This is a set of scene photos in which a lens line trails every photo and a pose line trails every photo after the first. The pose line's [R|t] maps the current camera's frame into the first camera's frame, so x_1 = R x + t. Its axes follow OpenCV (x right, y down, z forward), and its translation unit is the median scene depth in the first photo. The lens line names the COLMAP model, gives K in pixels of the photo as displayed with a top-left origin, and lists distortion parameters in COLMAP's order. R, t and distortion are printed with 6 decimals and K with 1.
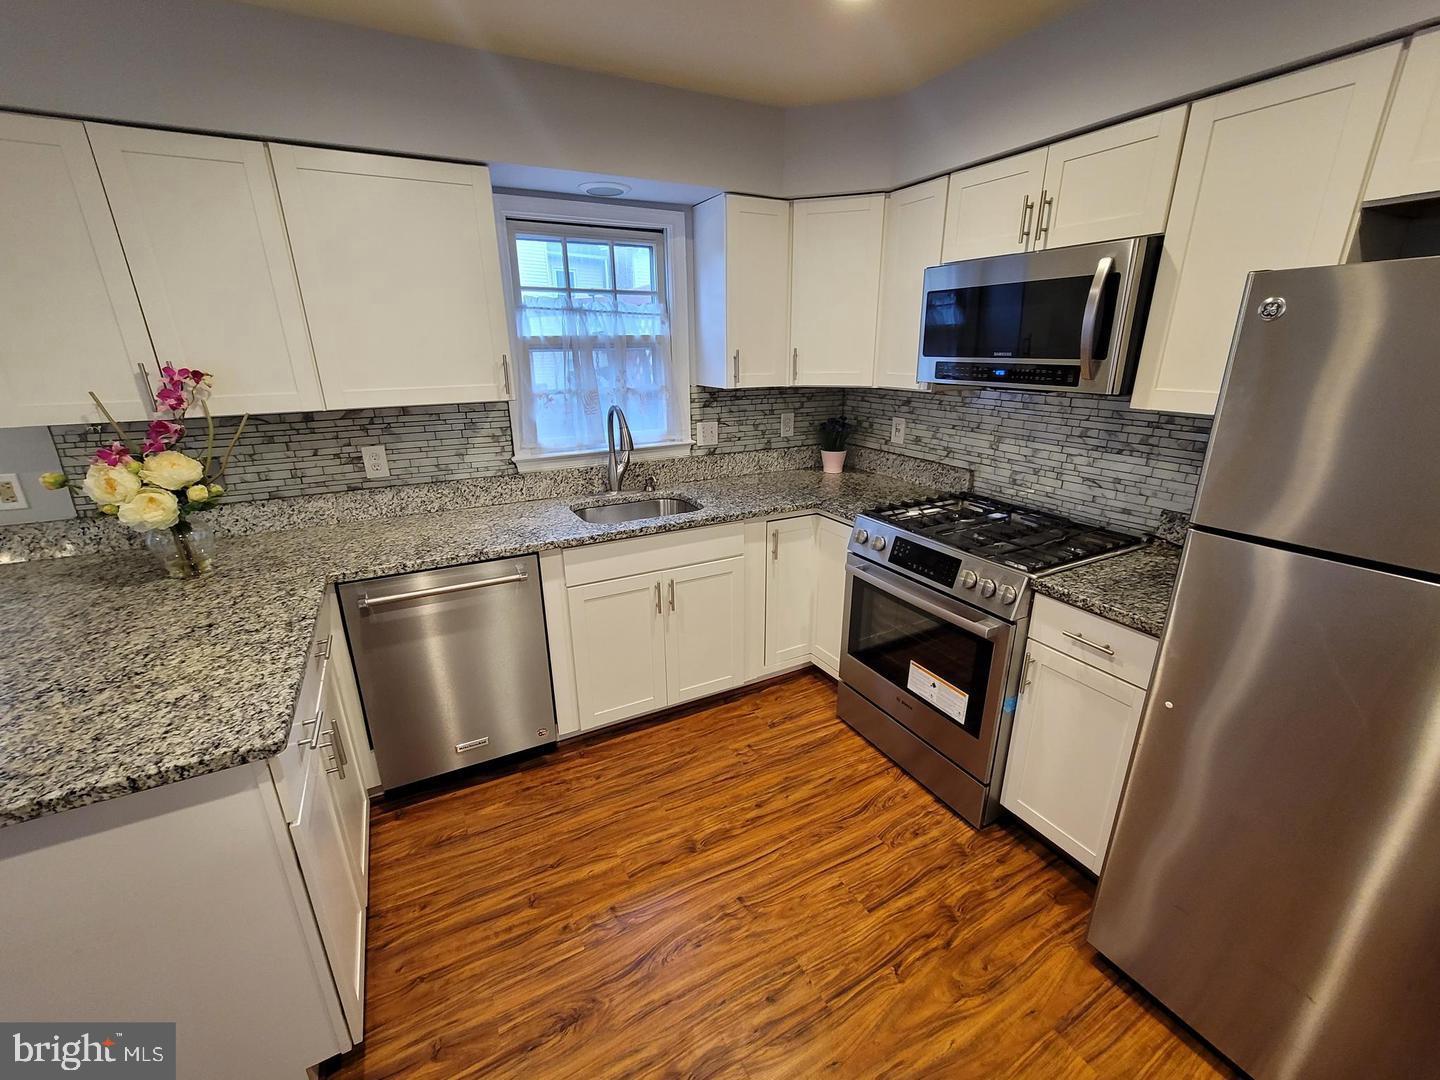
lens RADIAL K [[593.3, 0, 721.3], [0, 593.3, 543.1], [0, 0, 1]] dist [-0.010489, 0.004164]
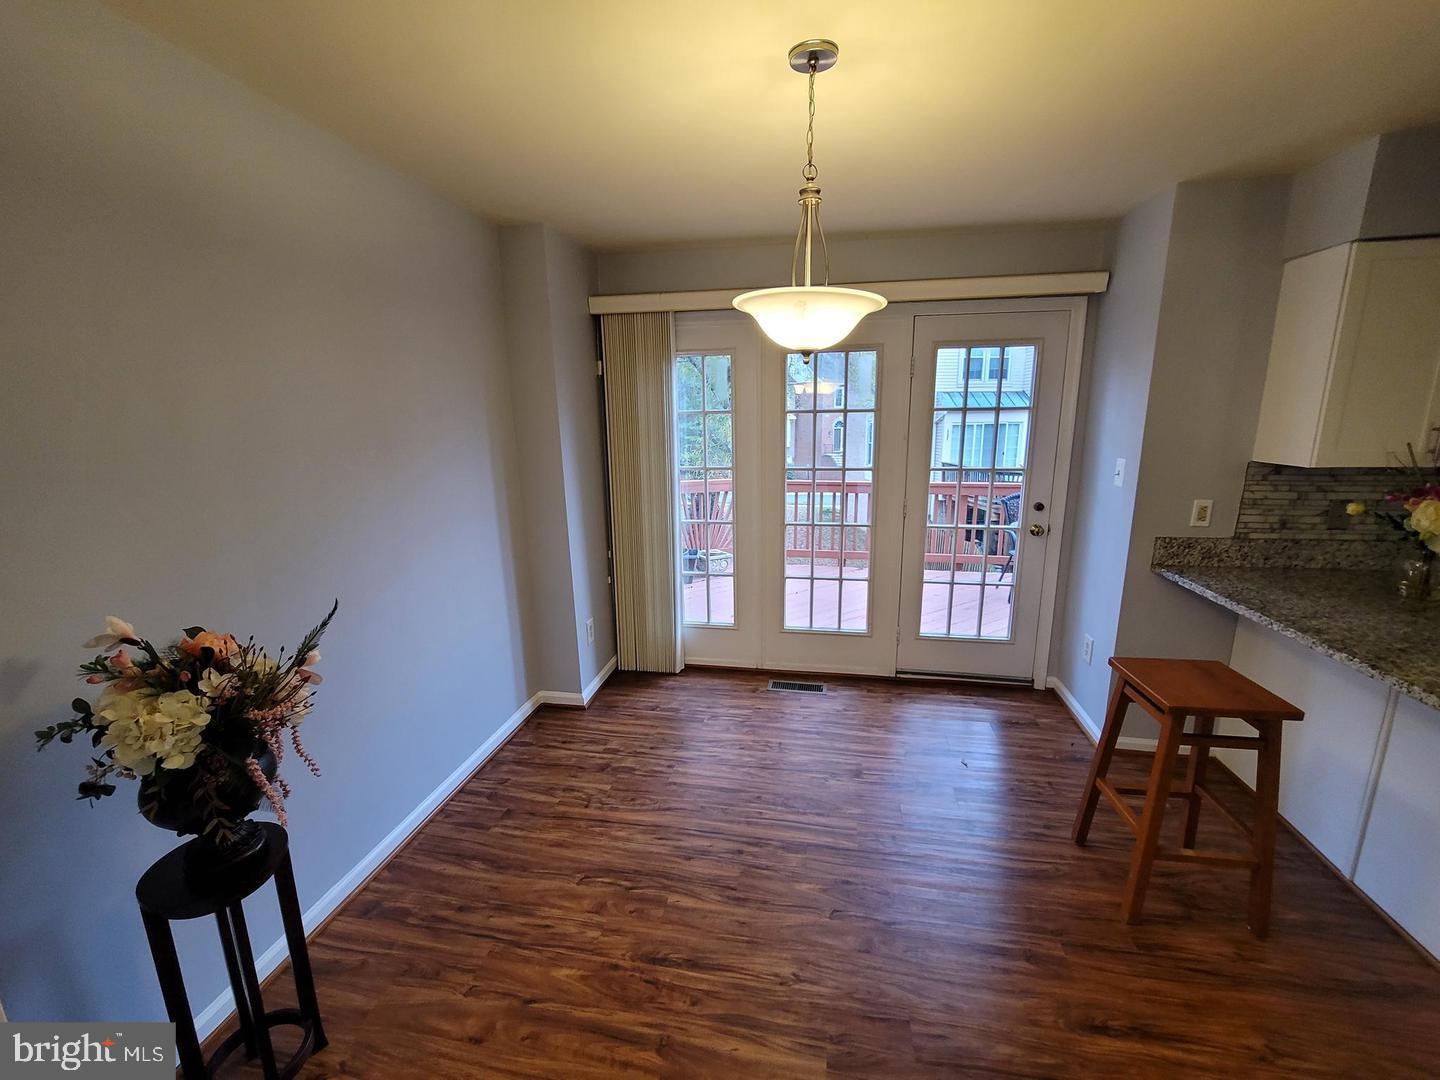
lens RADIAL K [[586.3, 0, 722.2], [0, 586.3, 546.6], [0, 0, 1]] dist [-0.008616, 0.000236]
pose [[0.785080, 0.128293, -0.605962, -1.105309], [-0.185404, 0.982132, -0.032273, 0.207154], [0.590994, 0.137685, 0.794839, -0.620410]]
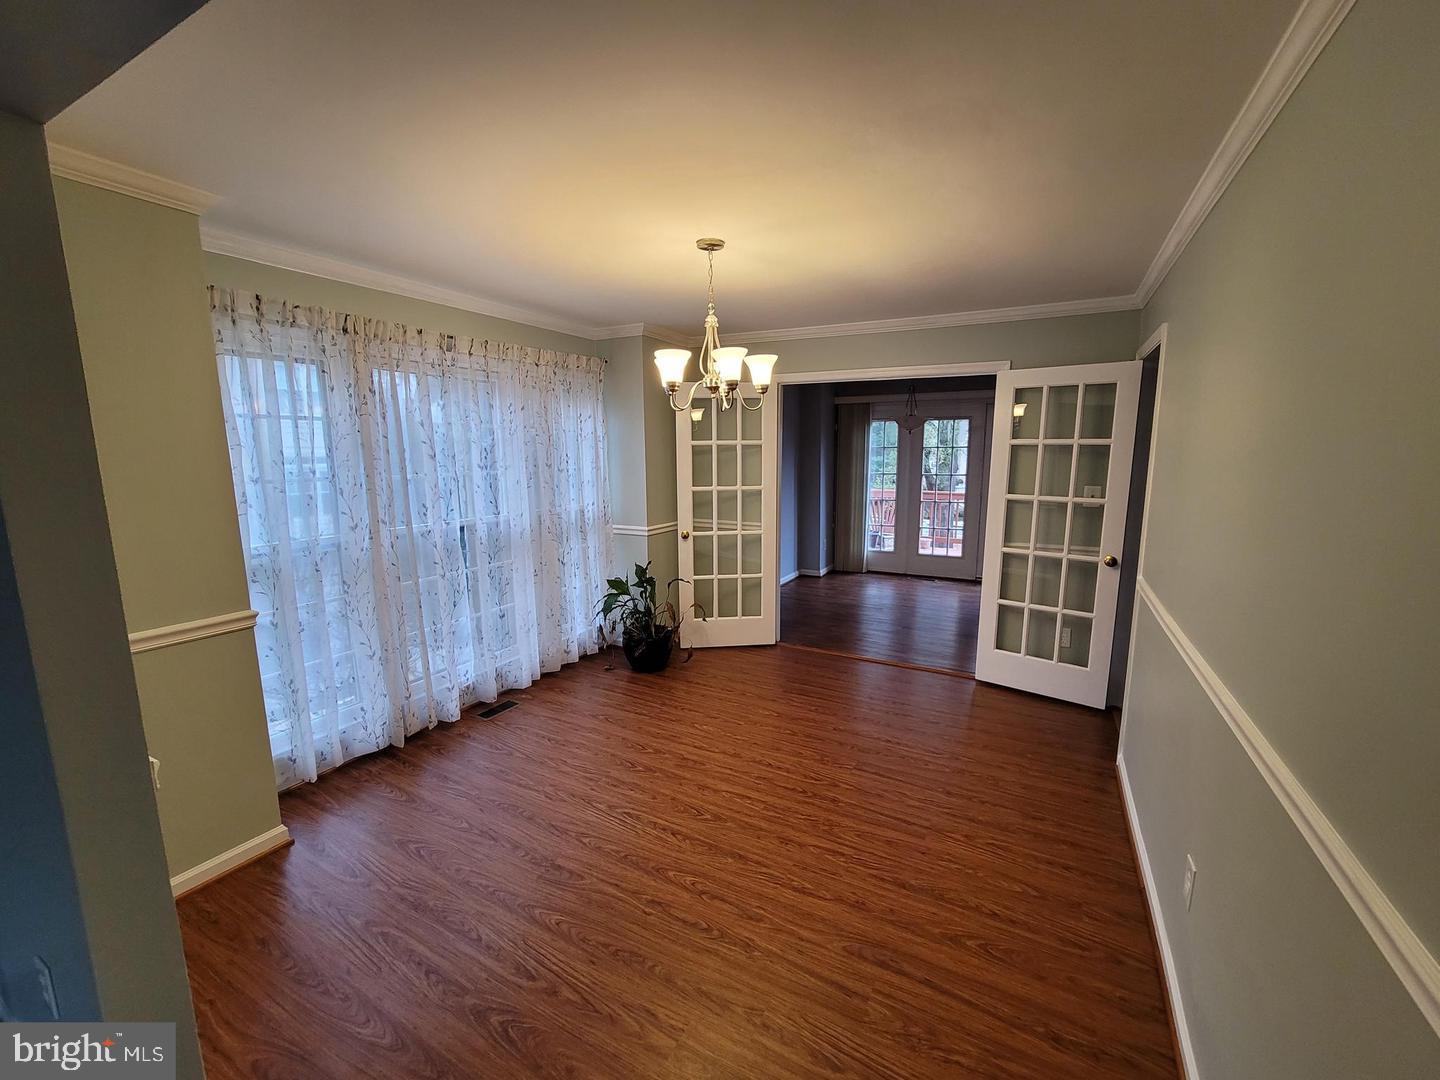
lens RADIAL K [[593.3, 0, 721.3], [0, 593.3, 543.1], [0, 0, 1]] dist [-0.010489, 0.004164]
pose [[0.546581, 0.131383, -0.827036, 0.291427], [-0.258805, 0.965769, -0.017620, 0.661334], [0.796410, 0.223671, 0.561873, -2.043623]]
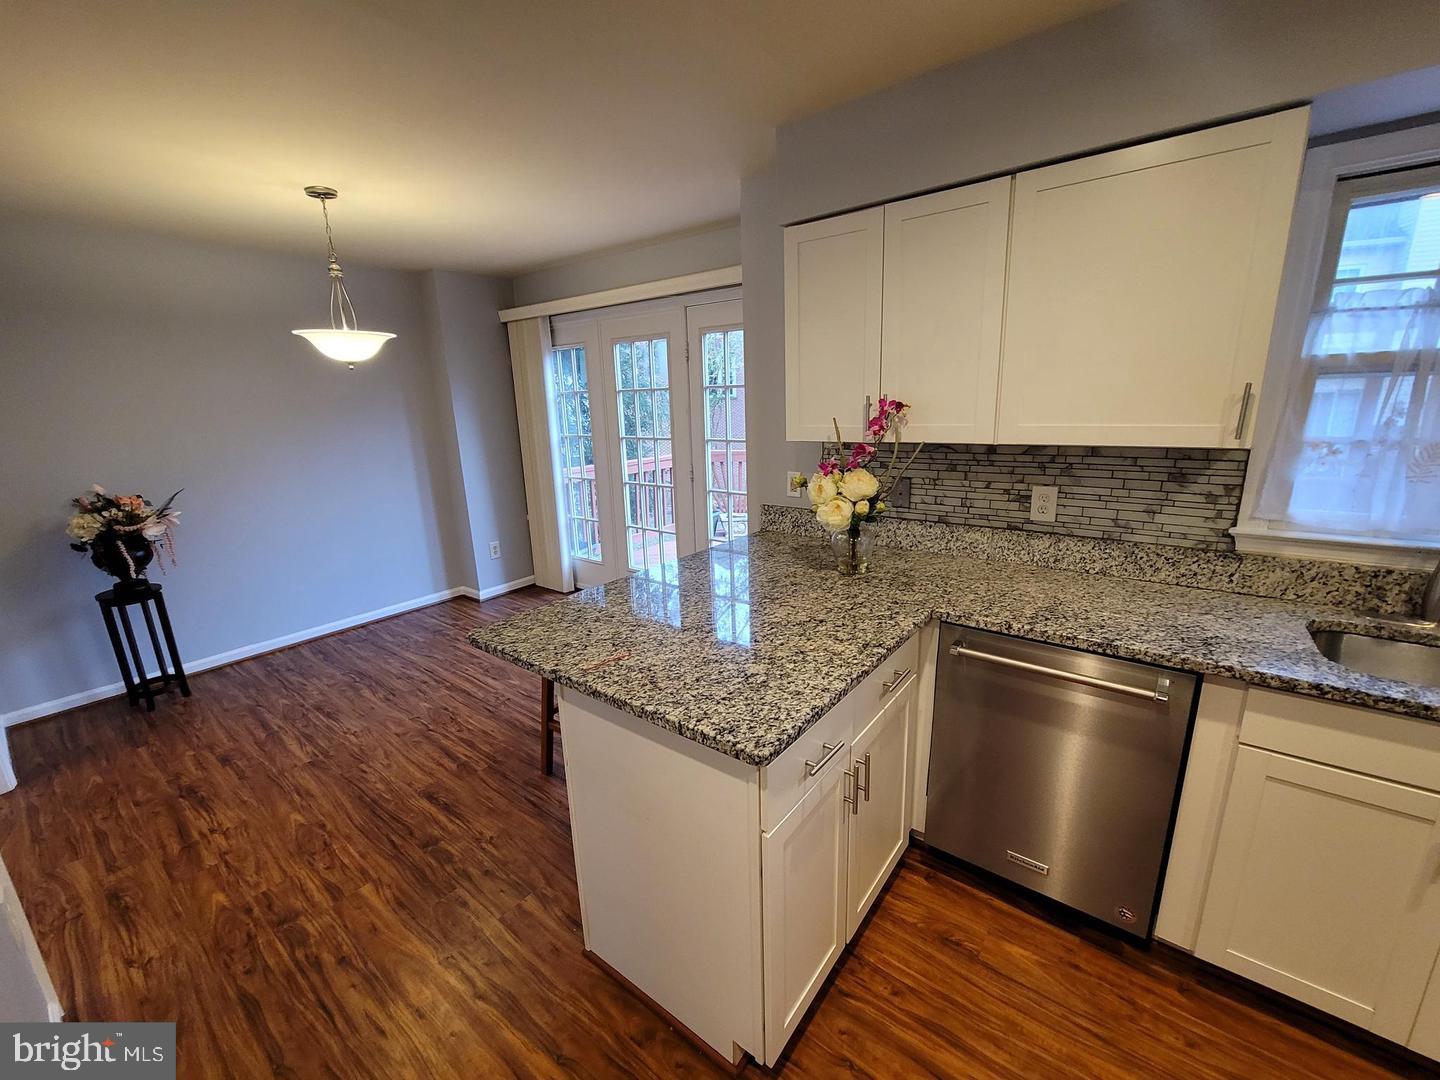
lens RADIAL K [[593.3, 0, 721.3], [0, 593.3, 543.1], [0, 0, 1]] dist [-0.010489, 0.004164]
pose [[0.408015, 0.215972, -0.887062, 0.029660], [-0.261699, 0.958512, 0.112996, -0.058623], [0.874664, 0.186039, 0.447607, 0.196196]]
